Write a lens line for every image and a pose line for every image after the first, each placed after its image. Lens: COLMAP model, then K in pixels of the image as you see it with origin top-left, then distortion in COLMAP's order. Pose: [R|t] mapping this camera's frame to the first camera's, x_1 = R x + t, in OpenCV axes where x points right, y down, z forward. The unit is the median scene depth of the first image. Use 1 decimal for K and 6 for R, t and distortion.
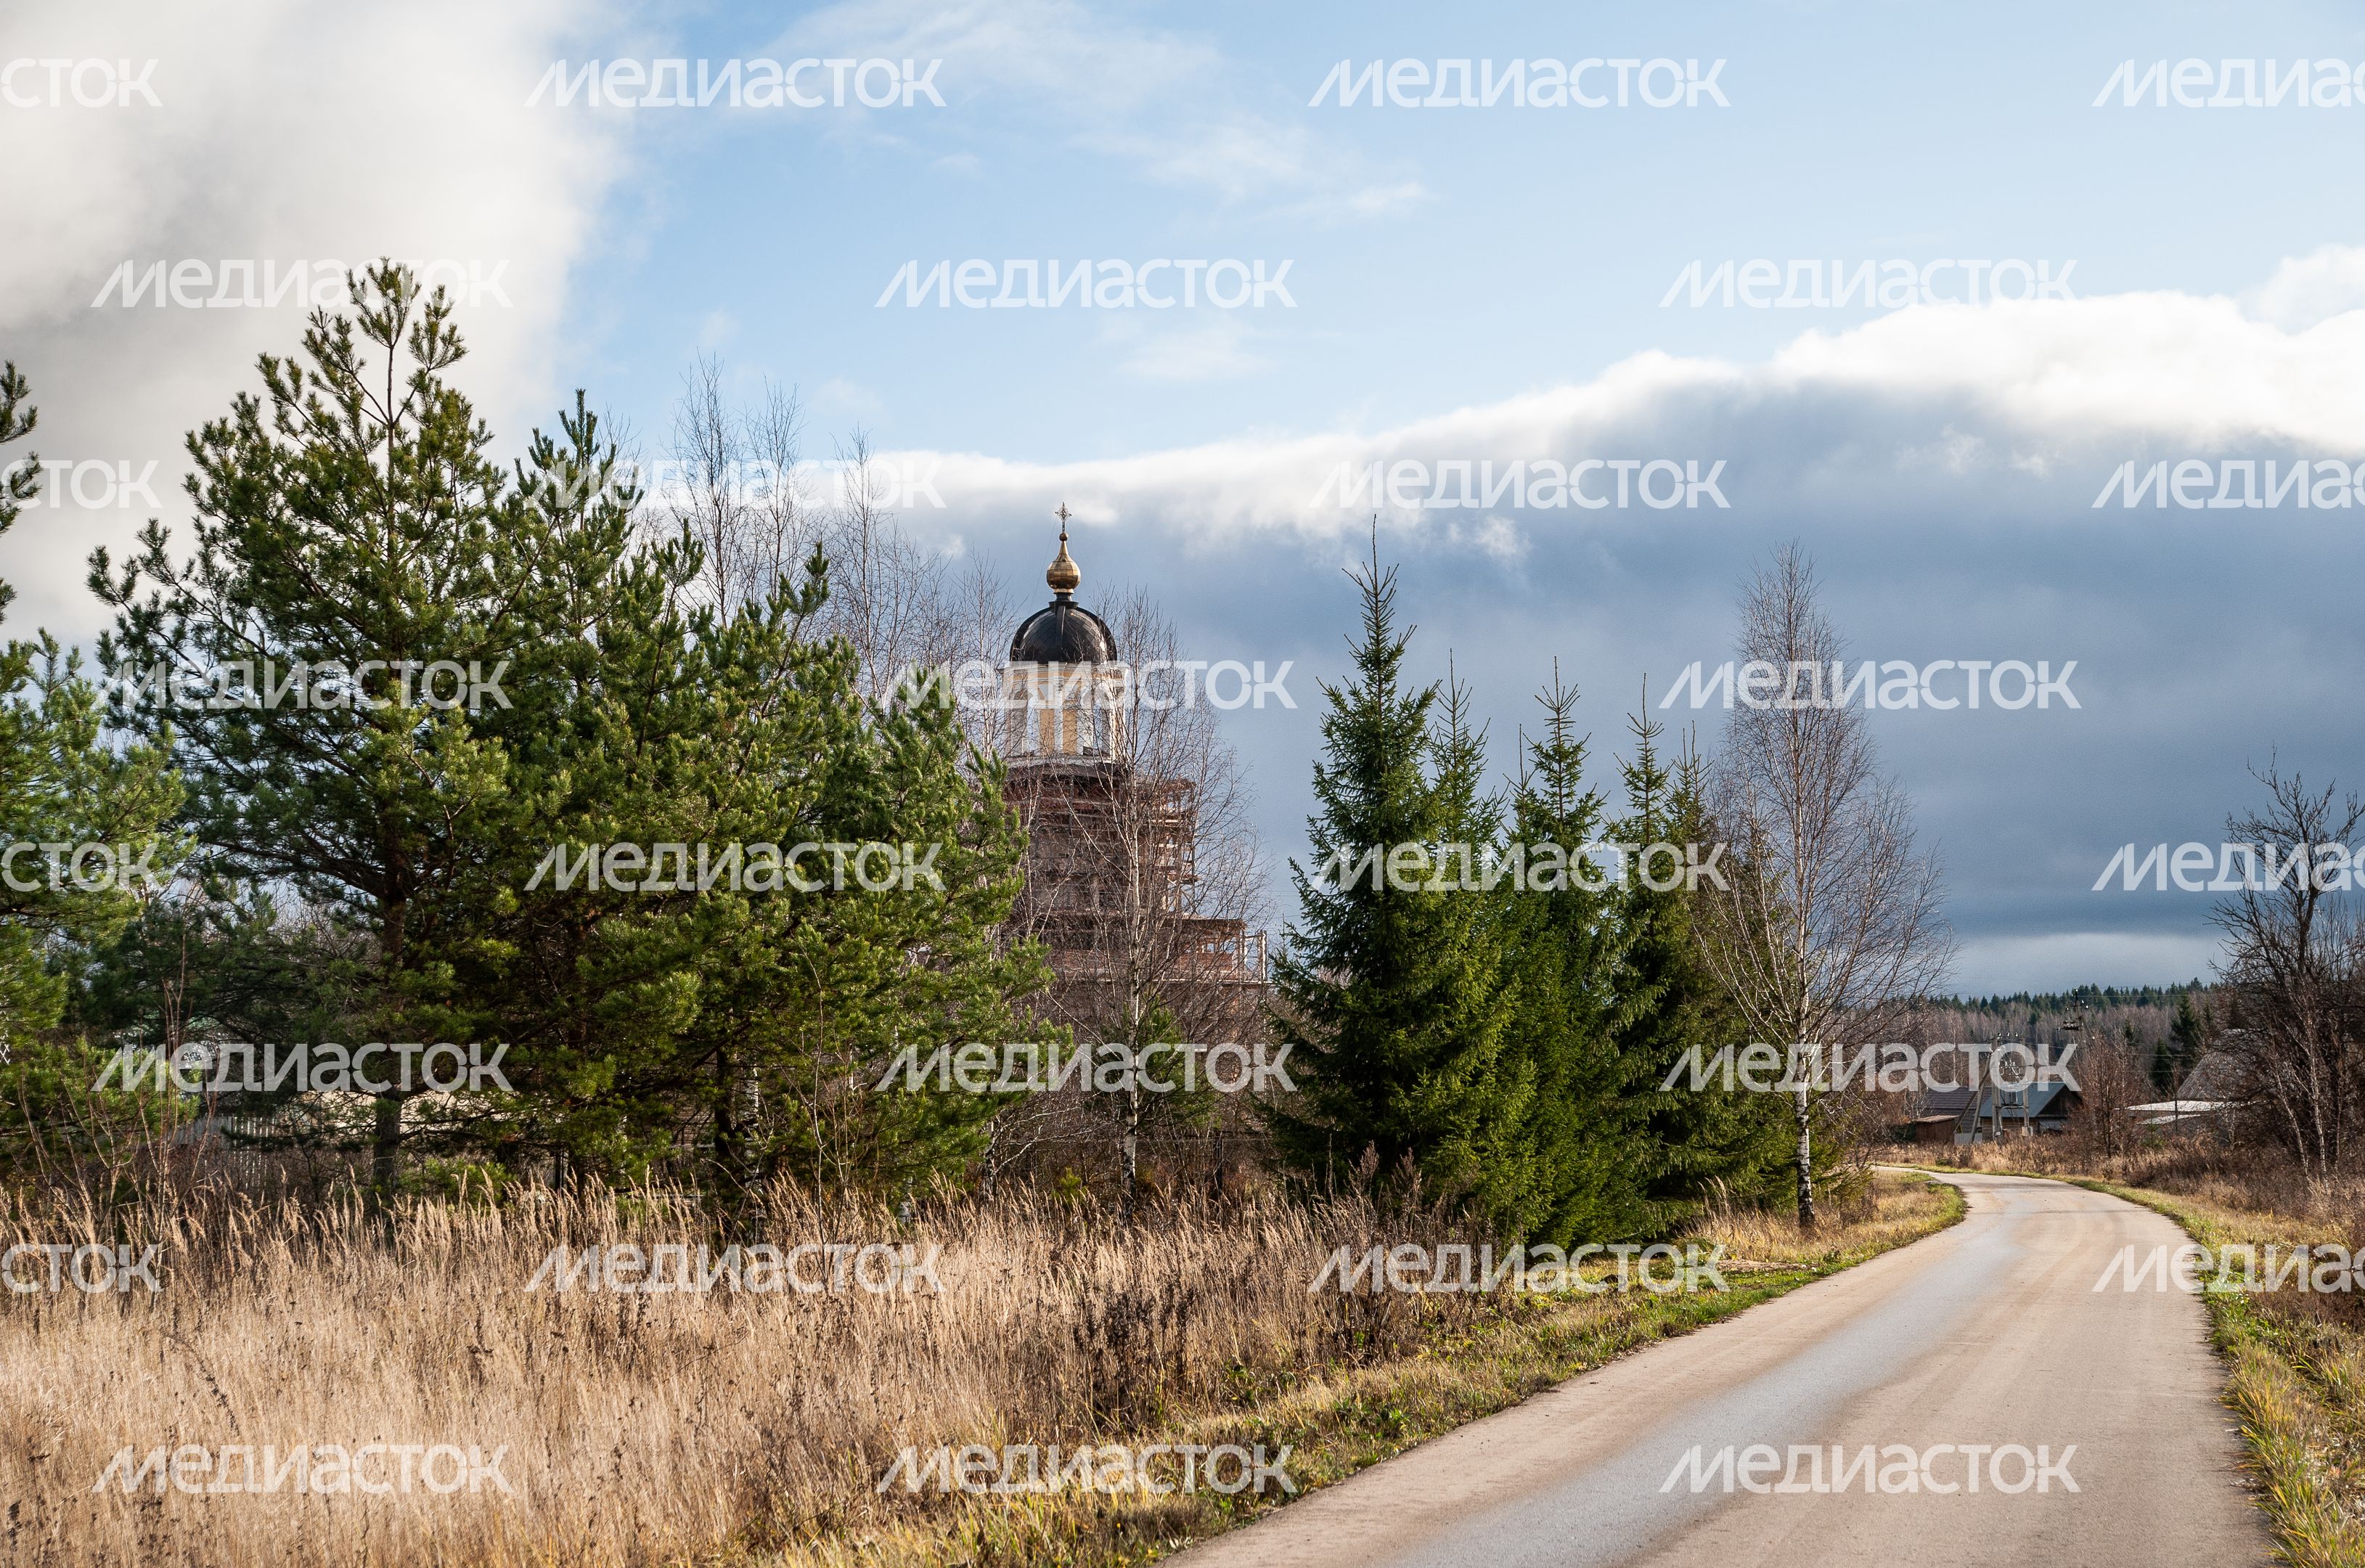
lens RADIAL K [[3749.3, 0, 1182.9], [0, 3749.3, 783.9], [0, 0, 1]] dist [-0.043002, -0.031816]
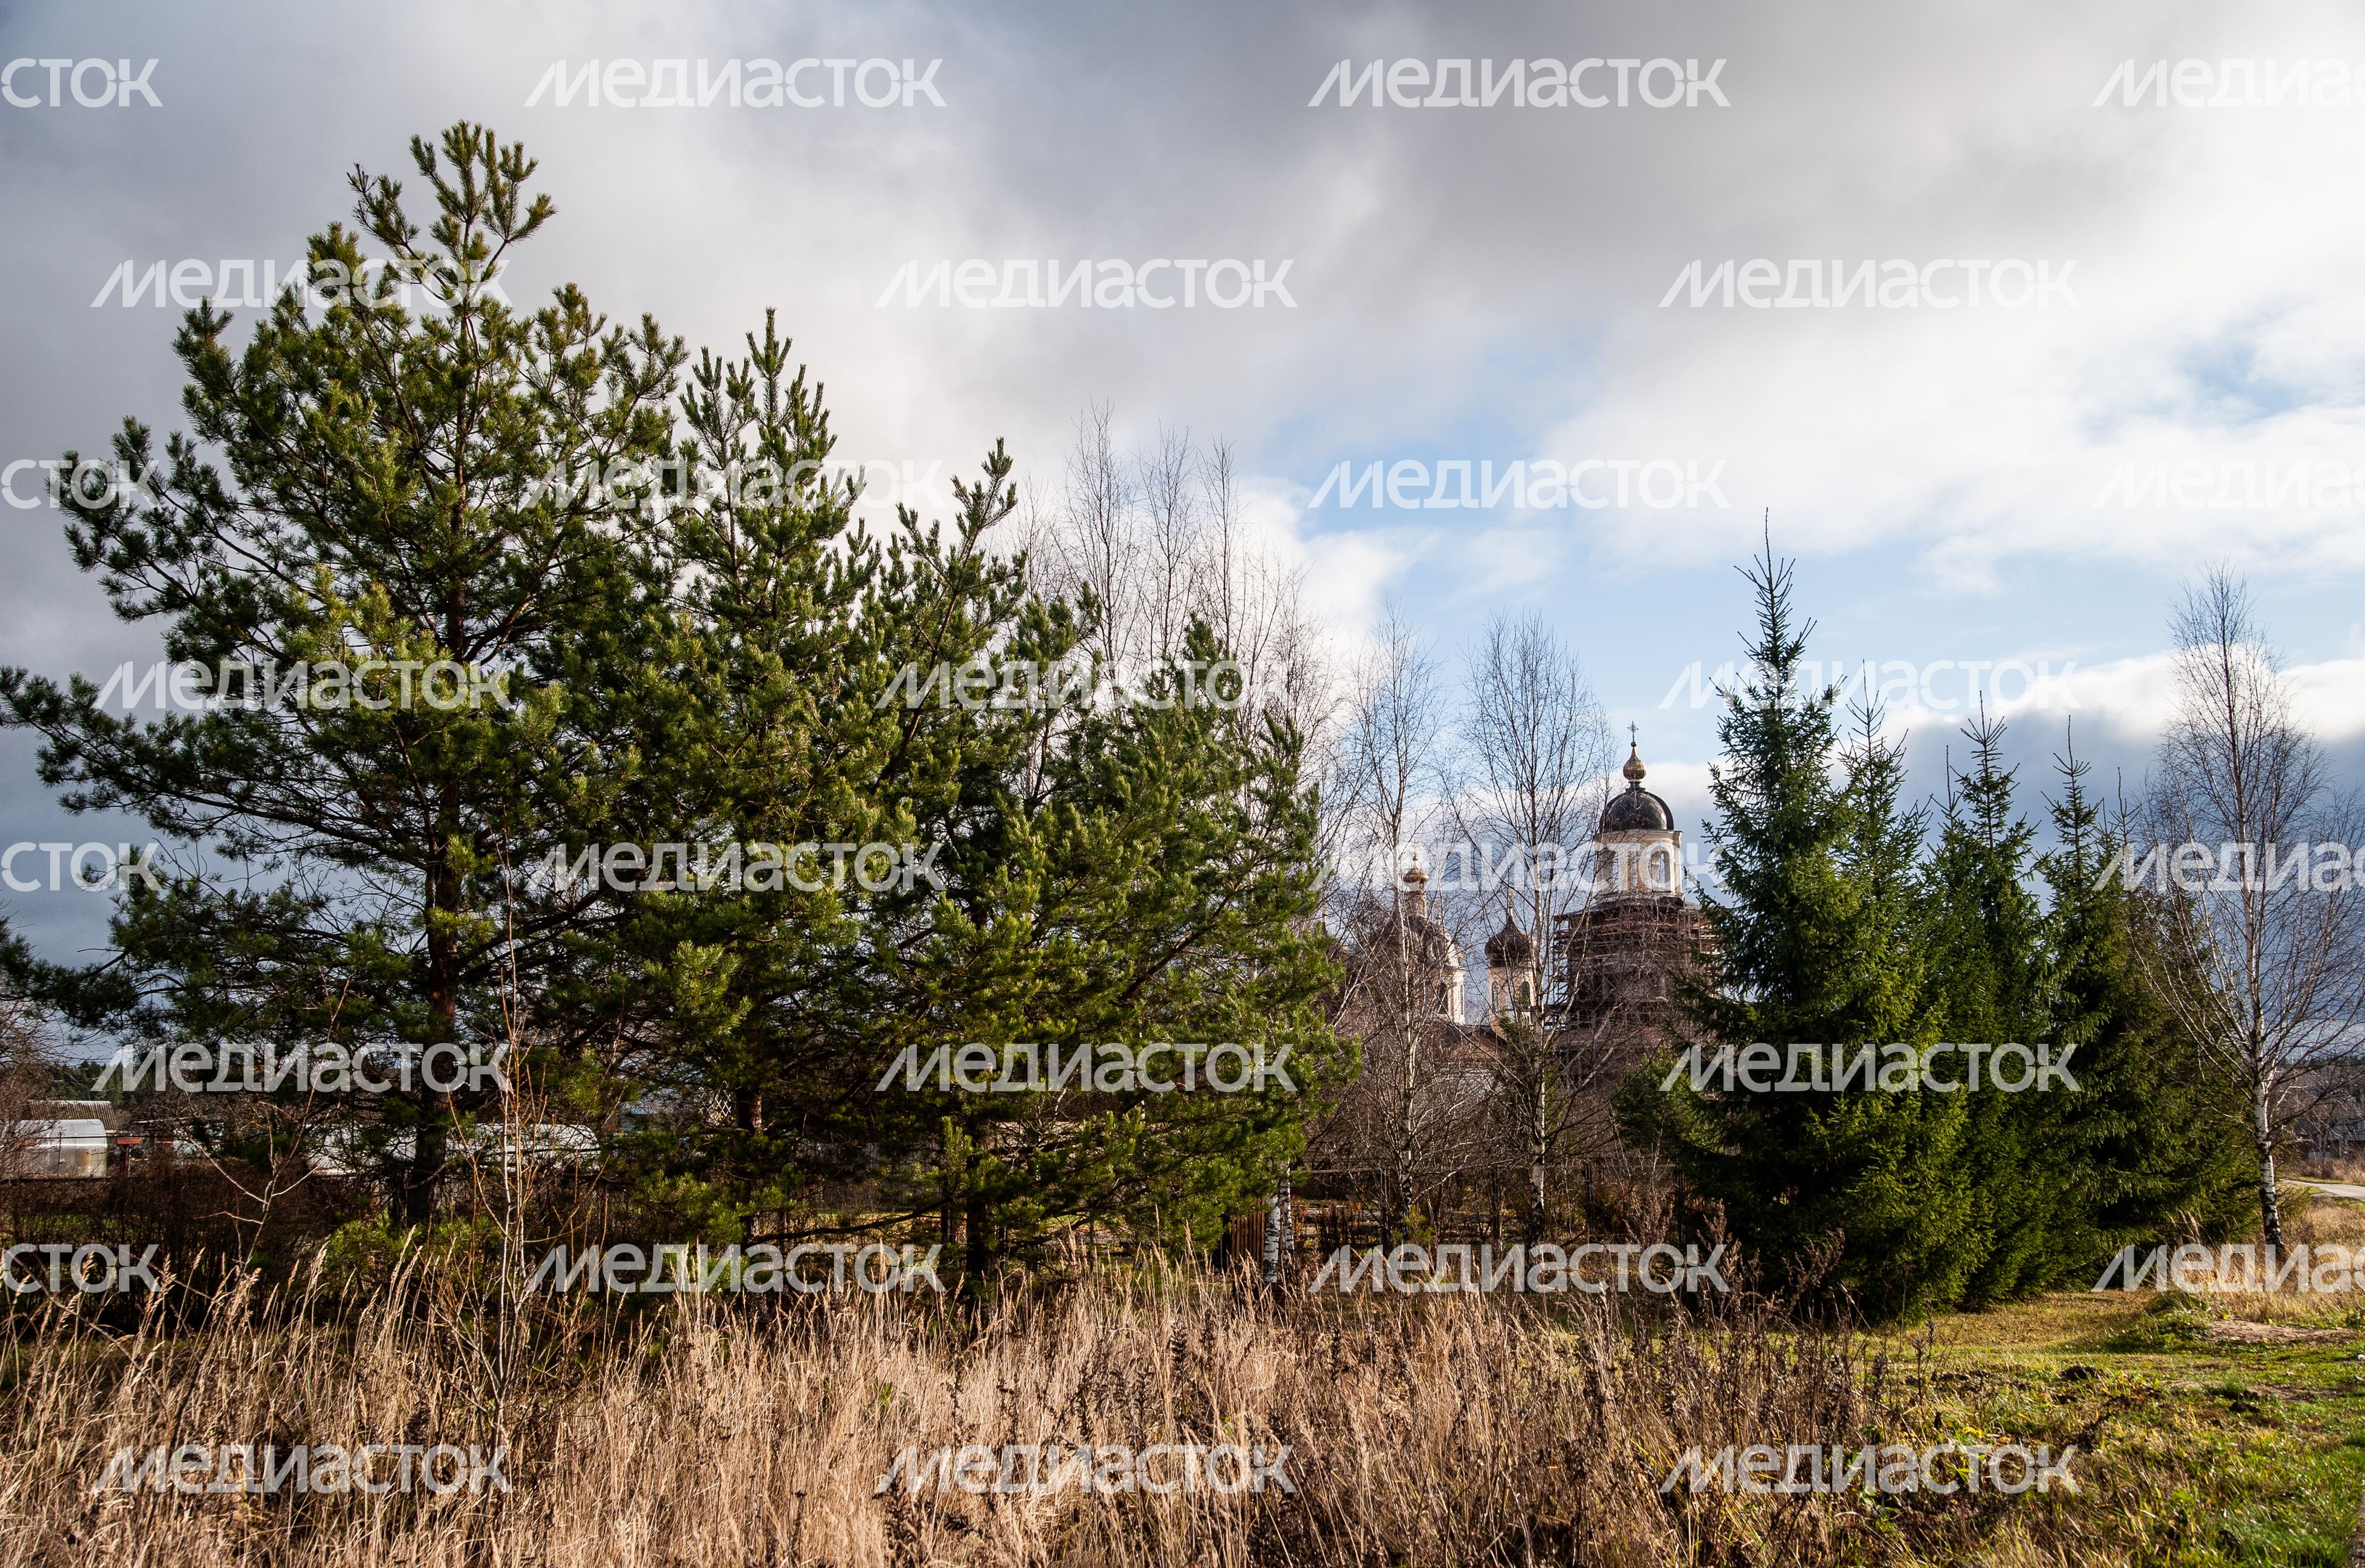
lens RADIAL K [[2292.1, 0, 1141.7], [0, 2292.1, 847.2], [0, 0, 1]] dist [-0.048778, -0.008744]
pose [[0.965881, -0.033582, -0.256800, 0.041365], [0.023227, 0.998794, -0.043253, 0.033798], [0.257943, 0.035813, 0.965496, 0.386873]]
